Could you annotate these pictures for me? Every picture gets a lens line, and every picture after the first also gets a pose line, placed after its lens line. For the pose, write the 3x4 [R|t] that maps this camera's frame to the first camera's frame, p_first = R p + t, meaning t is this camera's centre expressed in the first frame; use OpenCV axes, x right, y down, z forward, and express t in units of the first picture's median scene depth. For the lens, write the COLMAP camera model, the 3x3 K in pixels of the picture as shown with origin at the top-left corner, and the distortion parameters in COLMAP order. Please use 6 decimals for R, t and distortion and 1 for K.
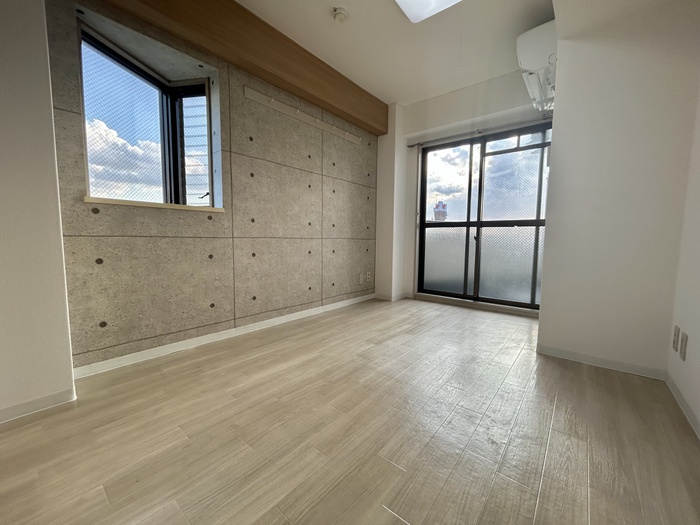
lens RADIAL K [[282.5, 0, 346.6], [0, 282.5, 262.0], [0, 0, 1]] dist [-0.000153, 0.000019]
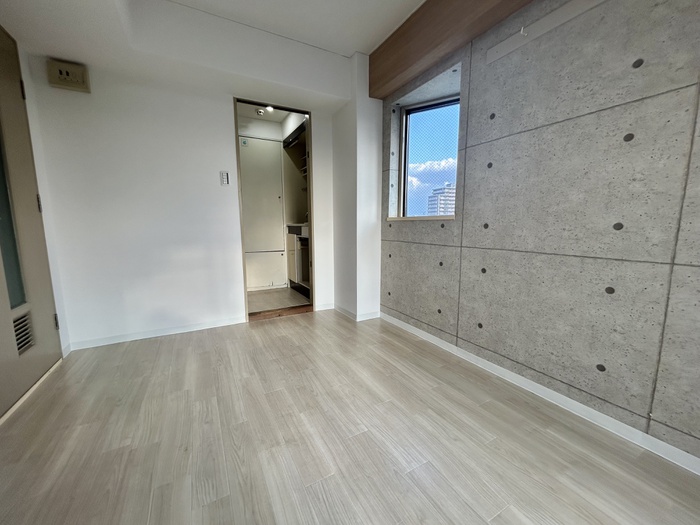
lens RADIAL K [[282.5, 0, 346.6], [0, 282.5, 262.0], [0, 0, 1]] dist [-0.000153, 0.000019]
pose [[-0.365905, 0.116383, -0.923346, 0.529827], [-0.076111, 0.985084, 0.154326, -0.143029], [0.927535, 0.126746, -0.351589, 0.949883]]
